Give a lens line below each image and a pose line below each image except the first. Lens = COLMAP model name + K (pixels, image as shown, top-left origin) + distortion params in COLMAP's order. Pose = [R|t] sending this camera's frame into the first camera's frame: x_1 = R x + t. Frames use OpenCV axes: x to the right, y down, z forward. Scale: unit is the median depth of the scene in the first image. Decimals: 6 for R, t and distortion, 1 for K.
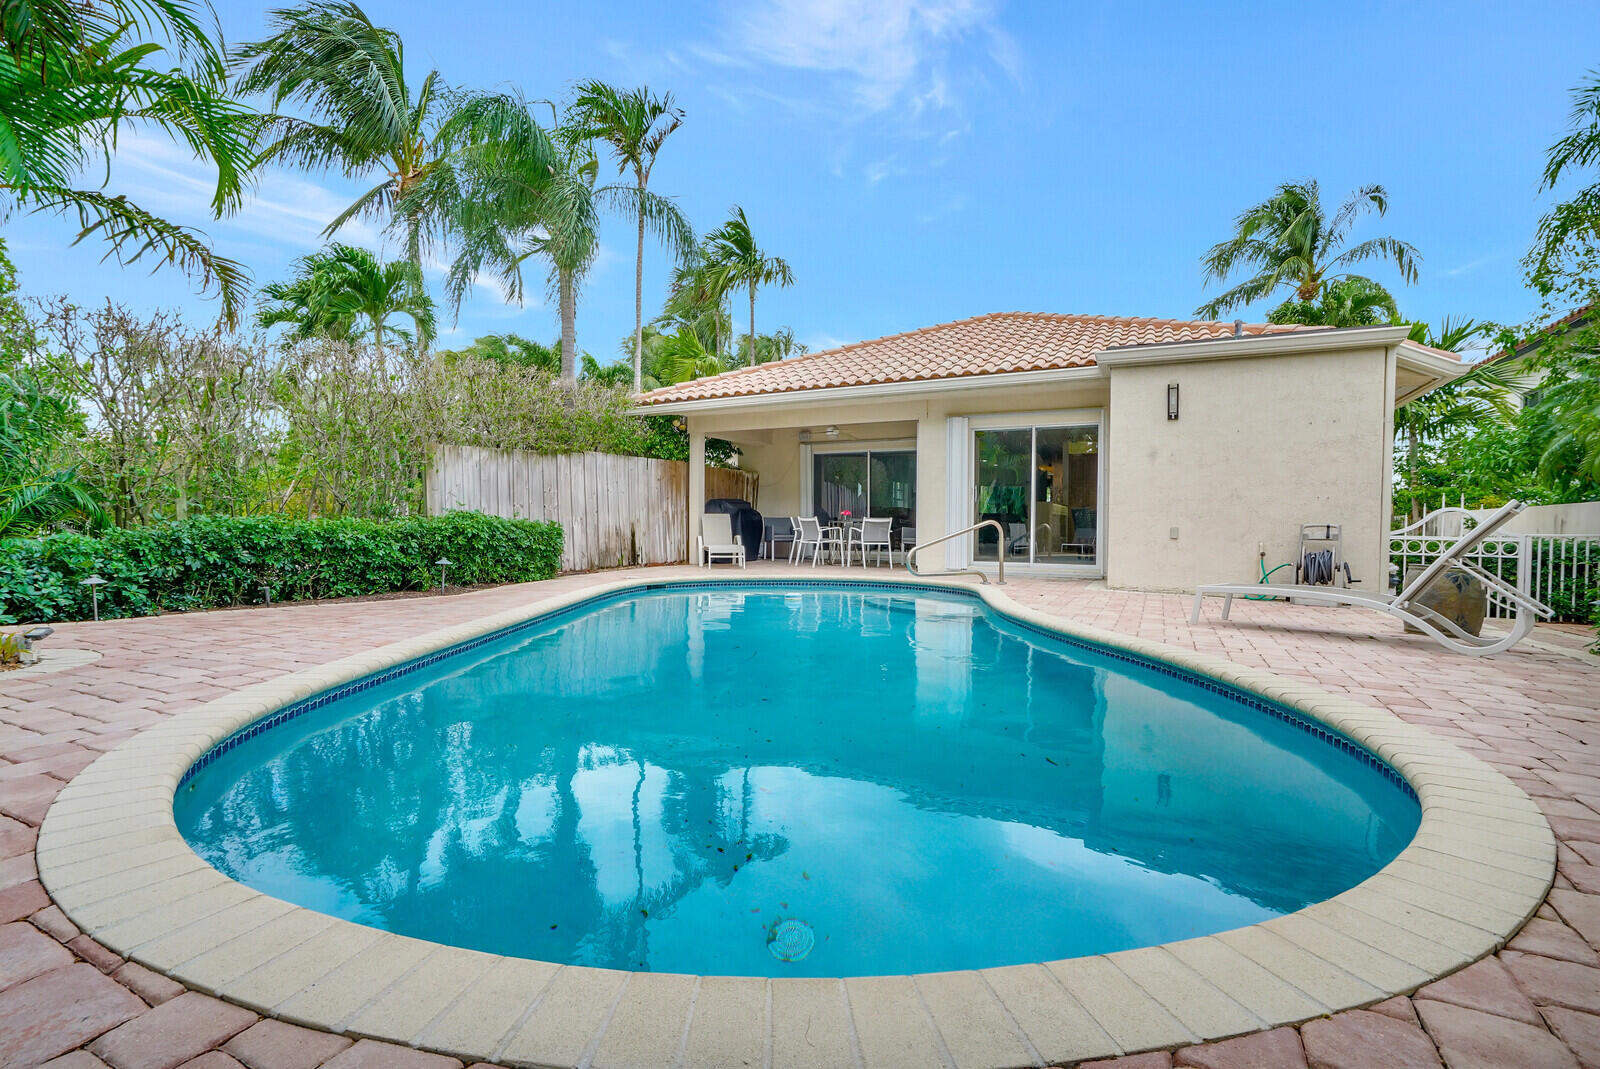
lens RADIAL K [[762.2, 0, 793.0], [0, 762.2, 534.6], [0, 0, 1]] dist [-0.046982, 0.021565]
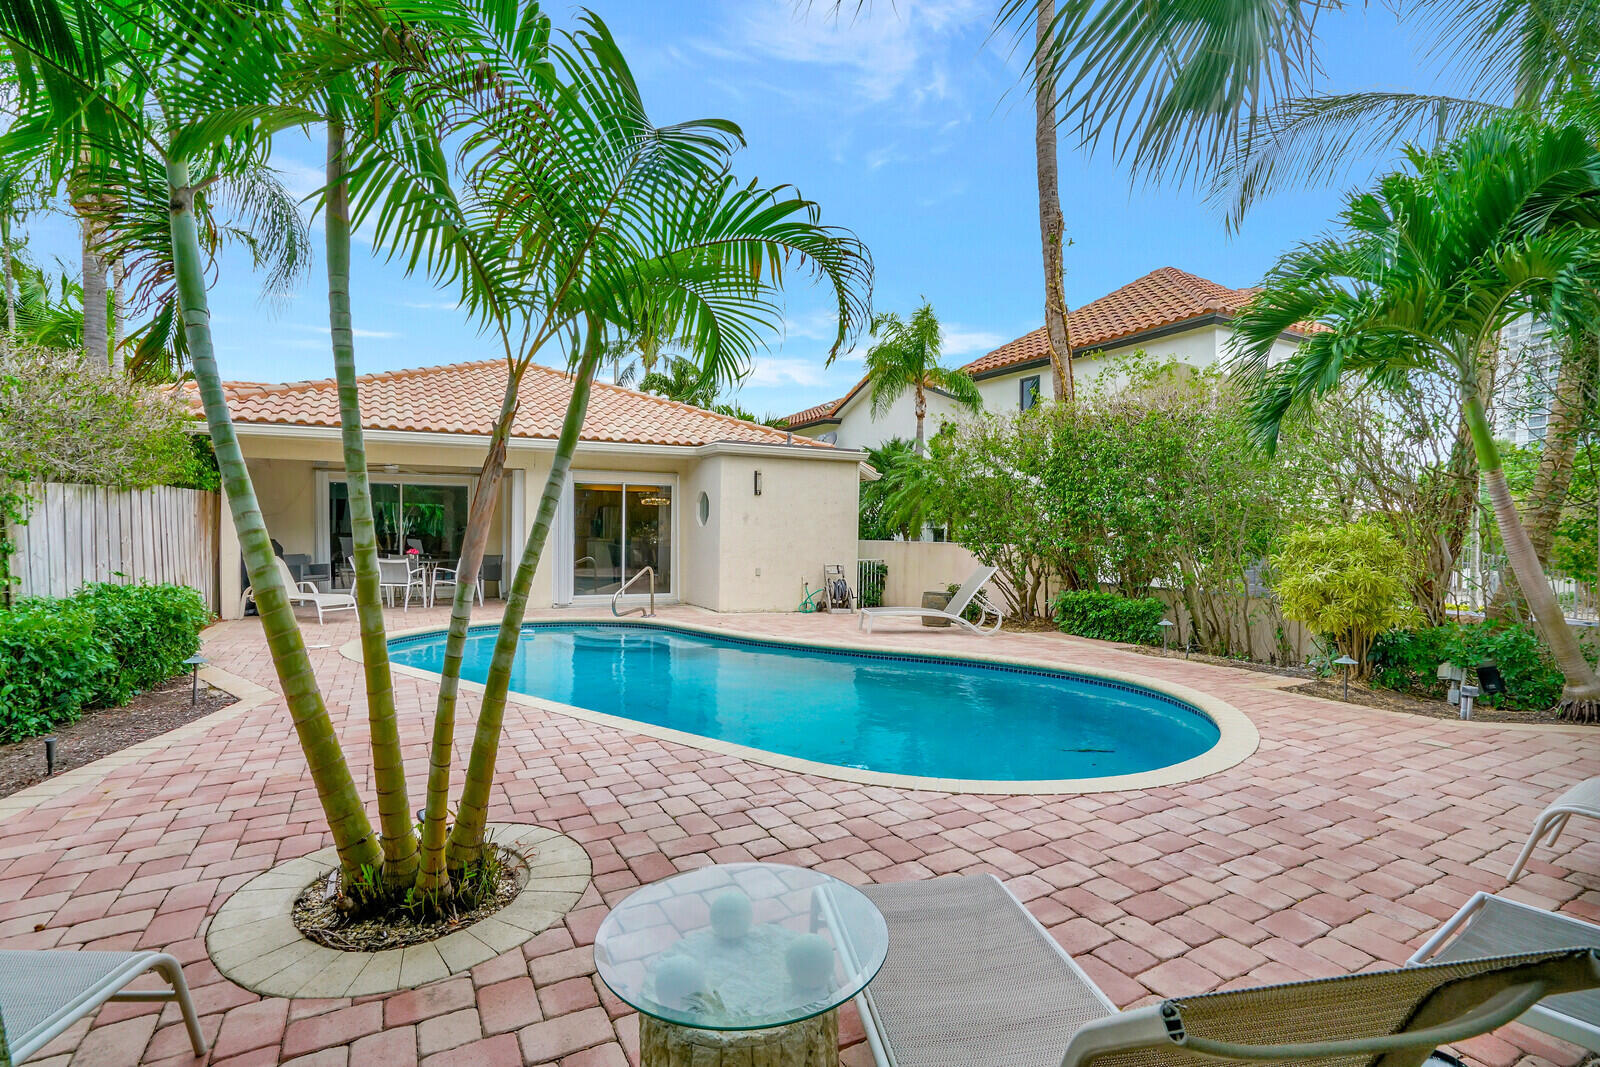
lens RADIAL K [[762.2, 0, 793.0], [0, 762.2, 533.6], [0, 0, 1]] dist [-0.046982, 0.021565]
pose [[0.558746, -0.008349, 0.829297, -0.508128], [0.004227, 0.999965, 0.007219, -0.063132], [-0.829328, -0.000528, 0.558762, 0.076102]]
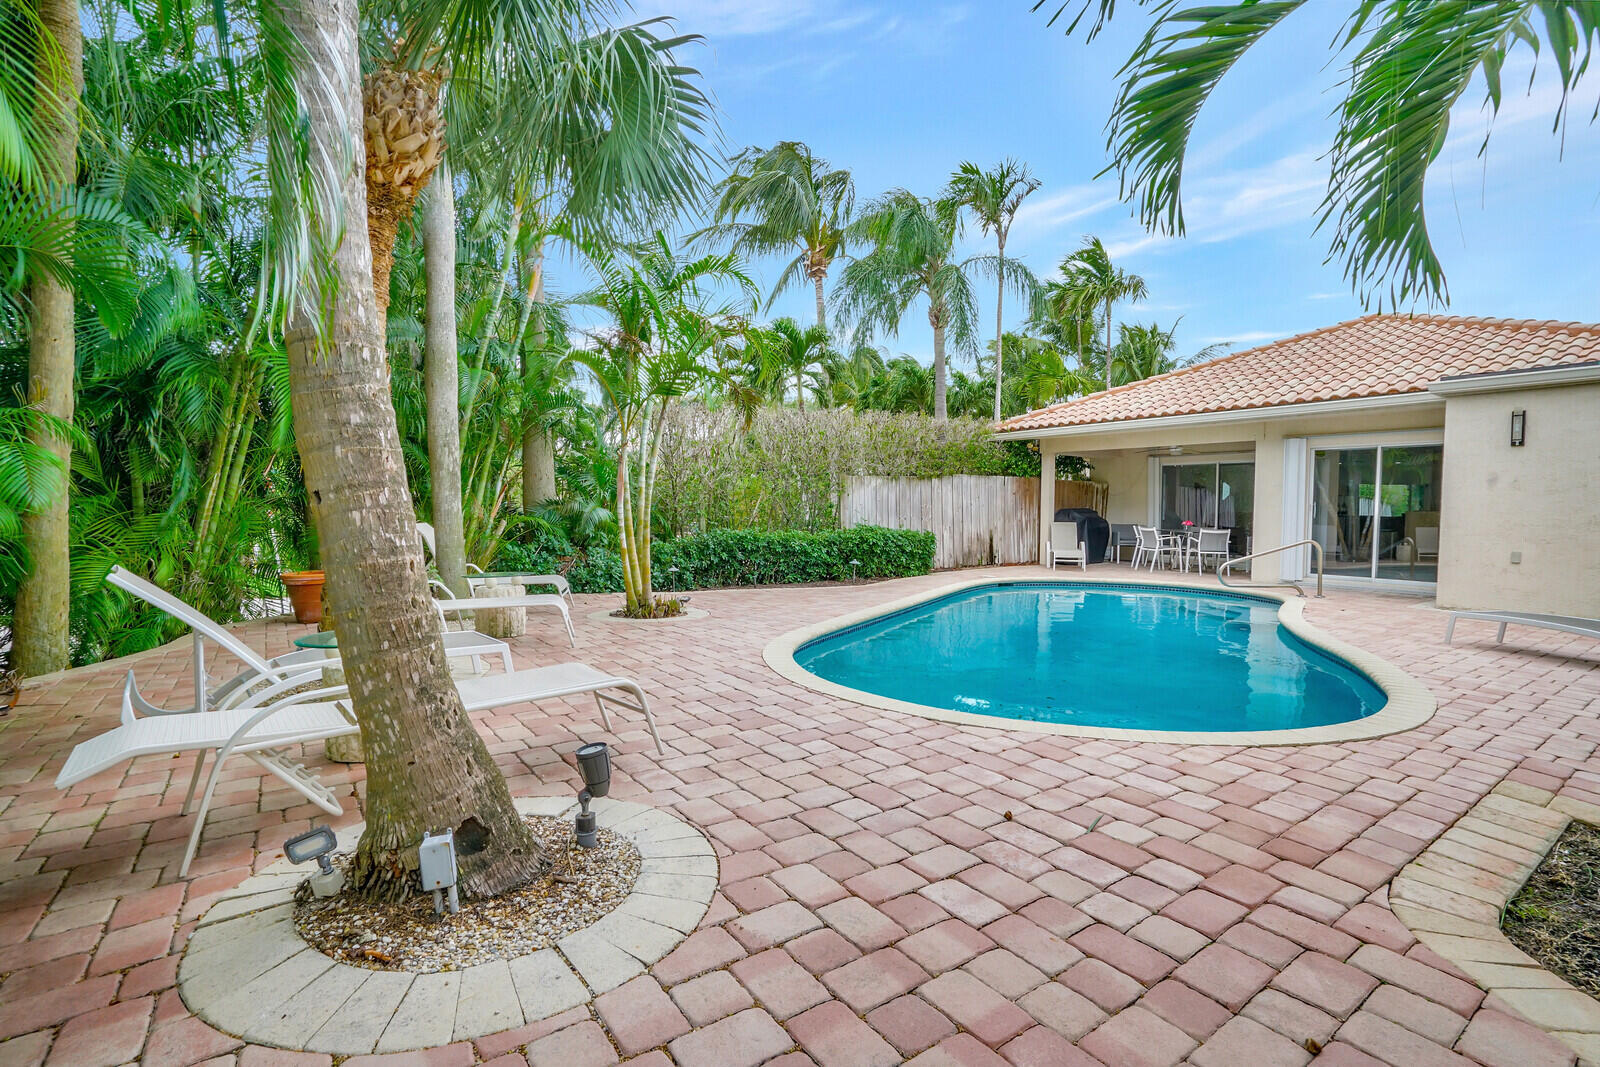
lens RADIAL K [[762.2, 0, 793.0], [0, 762.2, 533.6], [0, 0, 1]] dist [-0.046982, 0.021565]
pose [[0.886922, 0.018275, -0.461557, 0.074983], [-0.010390, 0.999754, 0.019619, -0.032007], [0.461802, -0.012605, 0.886894, -0.245546]]
